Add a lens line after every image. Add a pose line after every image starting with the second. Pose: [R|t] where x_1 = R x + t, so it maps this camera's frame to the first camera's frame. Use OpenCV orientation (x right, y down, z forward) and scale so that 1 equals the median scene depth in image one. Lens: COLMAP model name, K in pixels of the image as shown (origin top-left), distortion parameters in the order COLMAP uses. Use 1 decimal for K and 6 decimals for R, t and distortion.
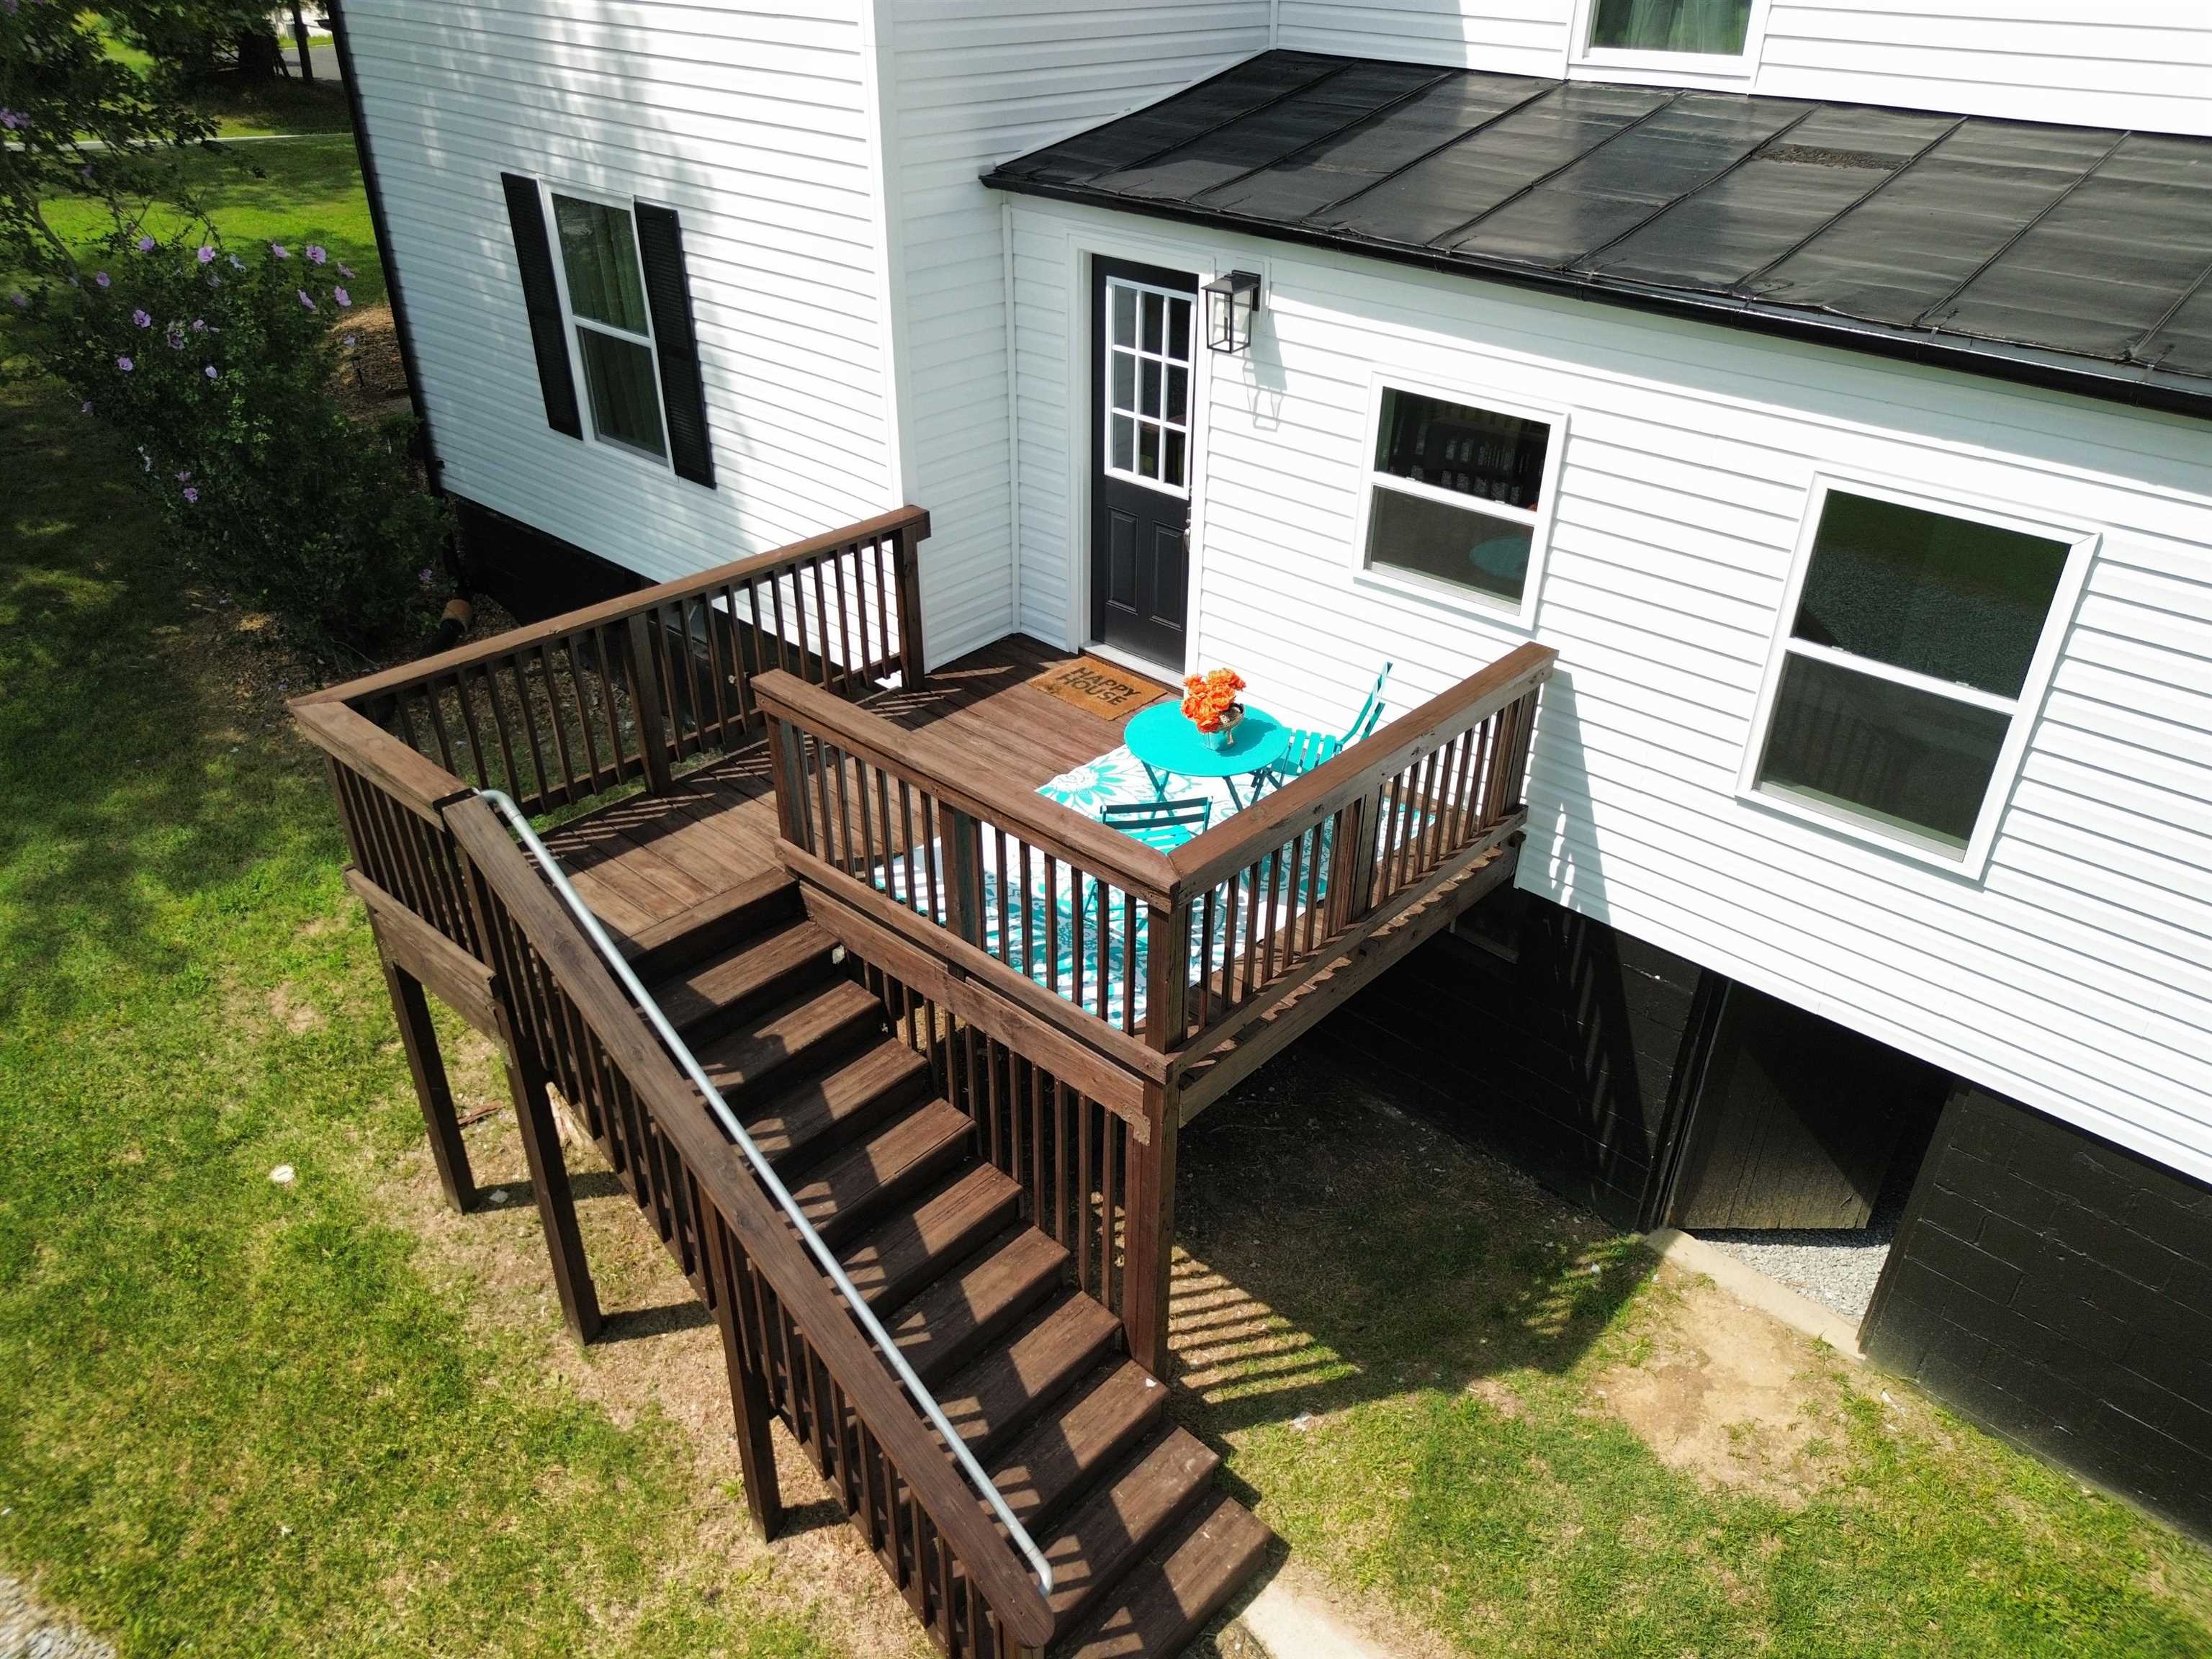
lens RADIAL K [[1594.6, 0, 1114.7], [0, 1594.6, 847.7], [0, 0, 1]] dist [0.023561, -0.018741]
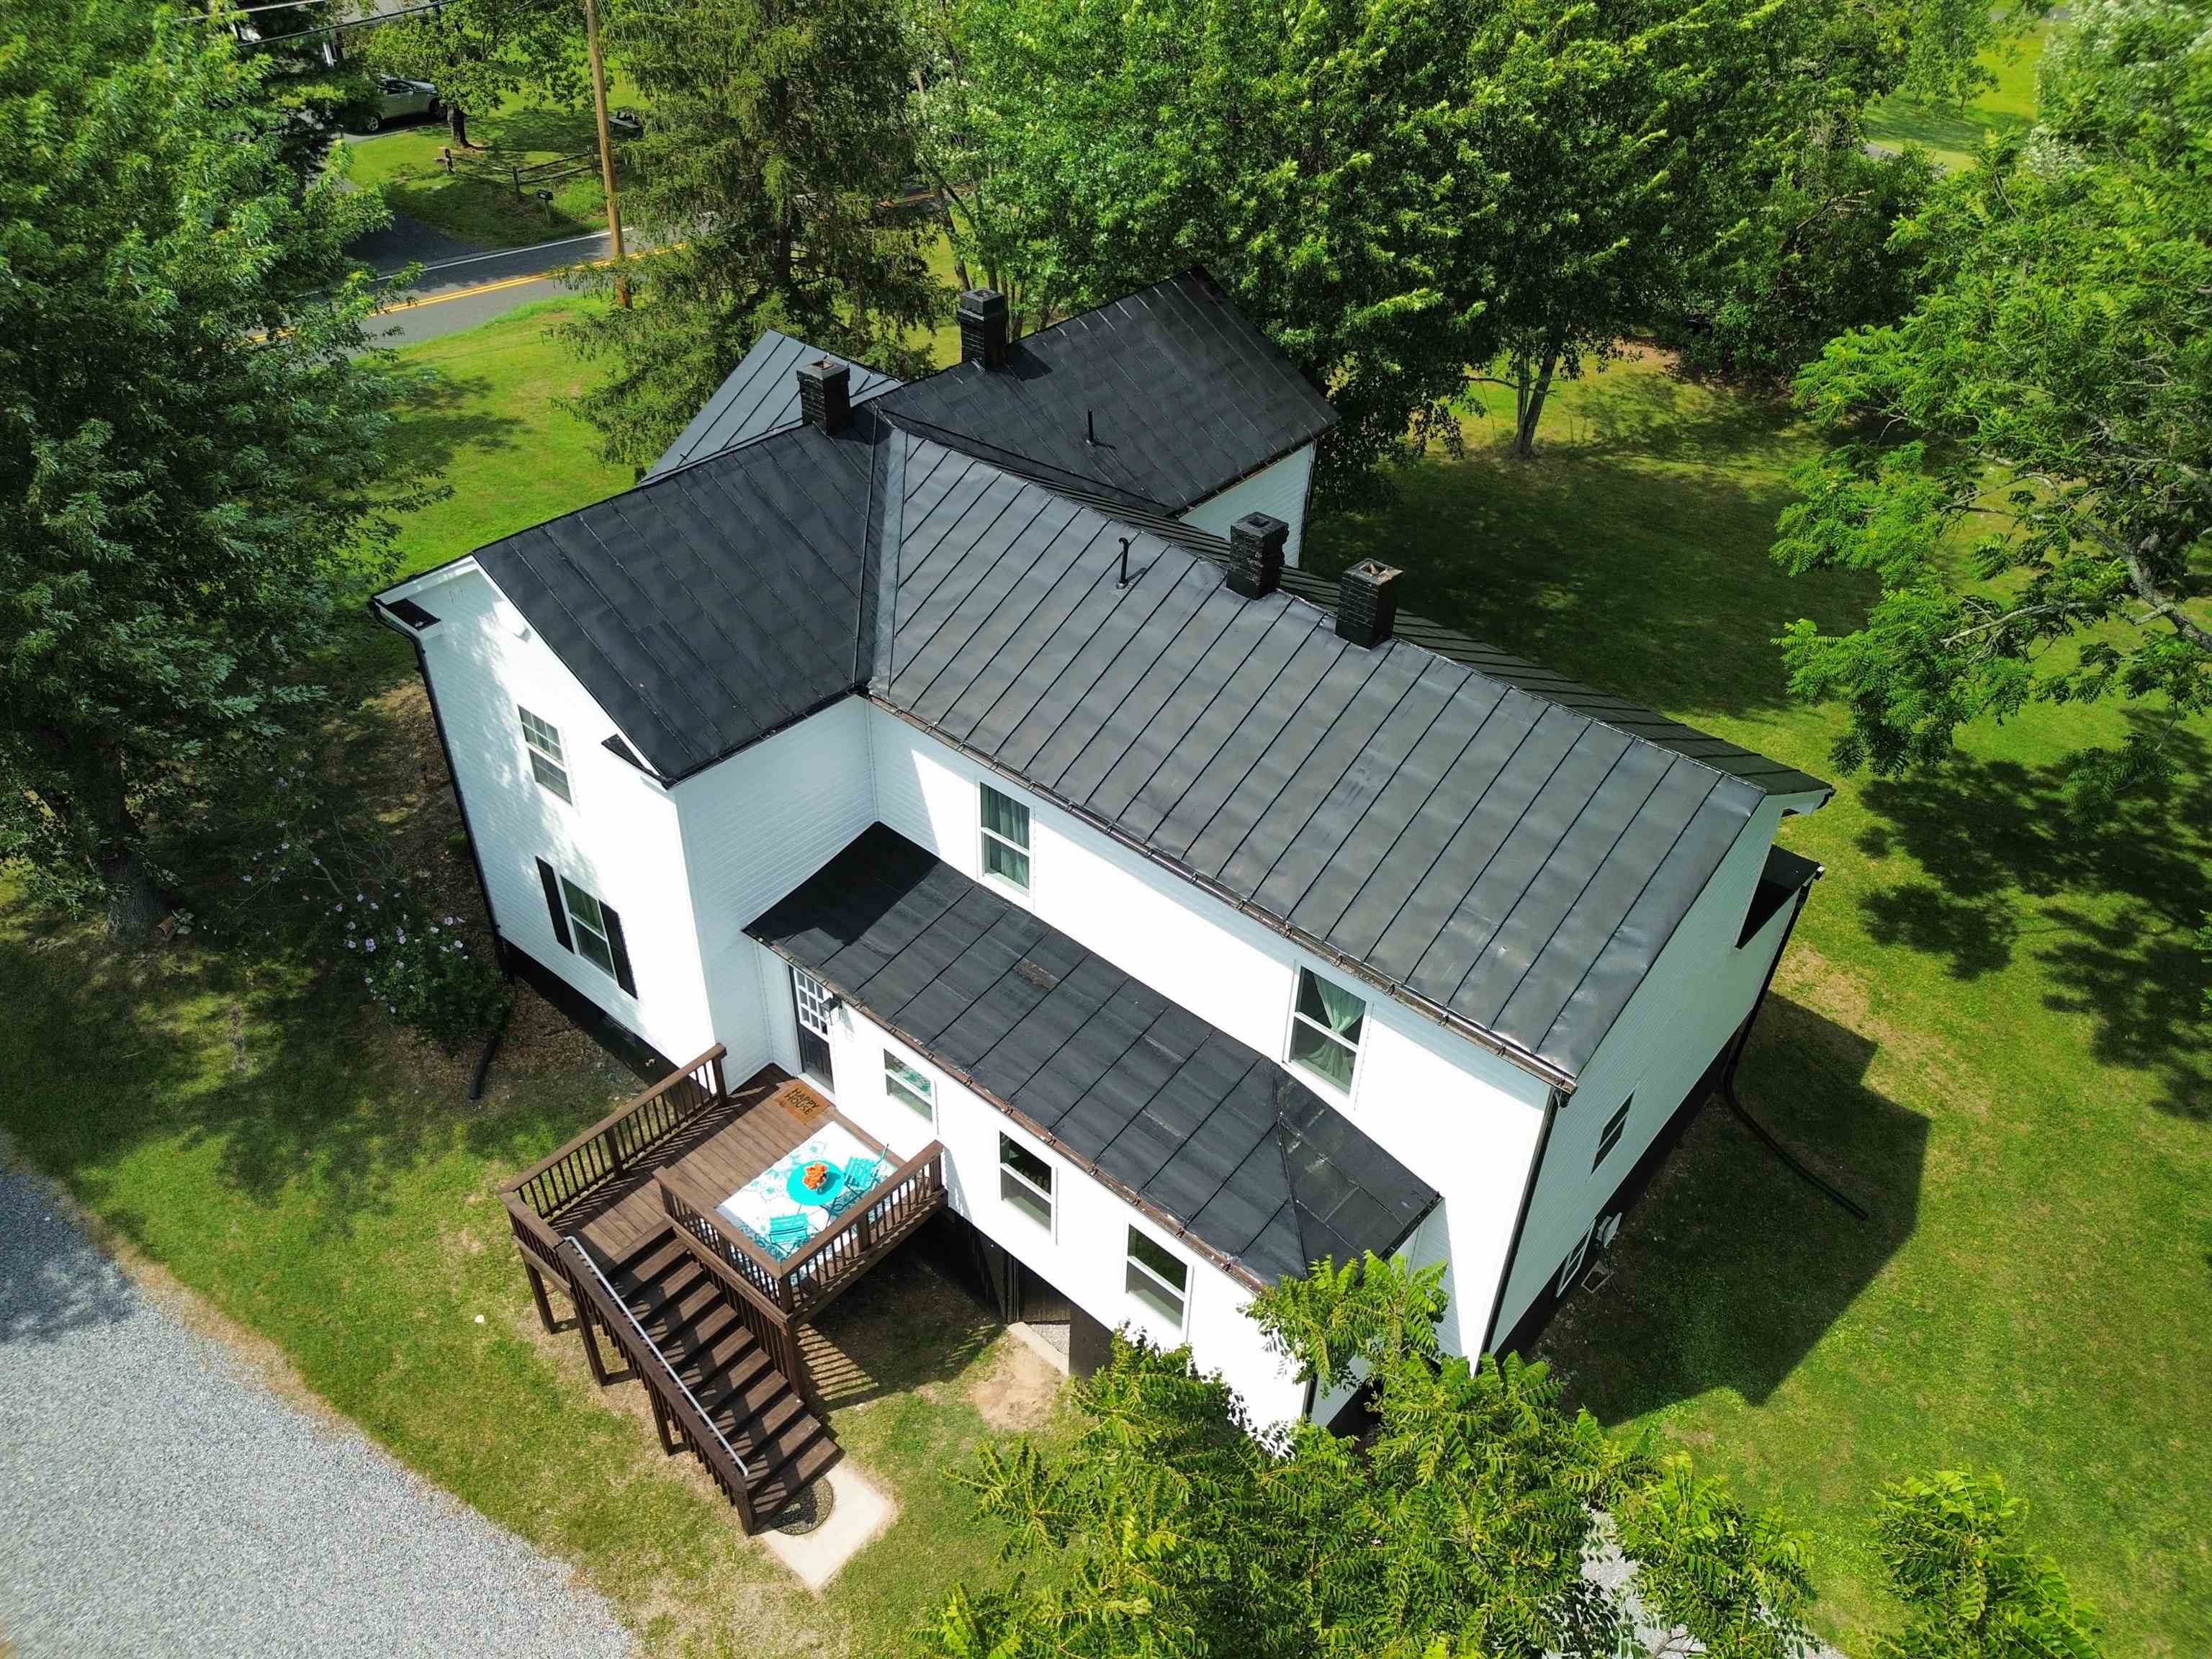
lens RADIAL K [[1594.6, 0, 1113.2], [0, 1594.6, 826.0], [0, 0, 1]] dist [0.023561, -0.018741]
pose [[0.999088, -0.011357, 0.041157, 0.464864], [0.006901, 0.994253, 0.106838, -0.971106], [-0.042134, -0.106456, 0.993424, -1.739024]]
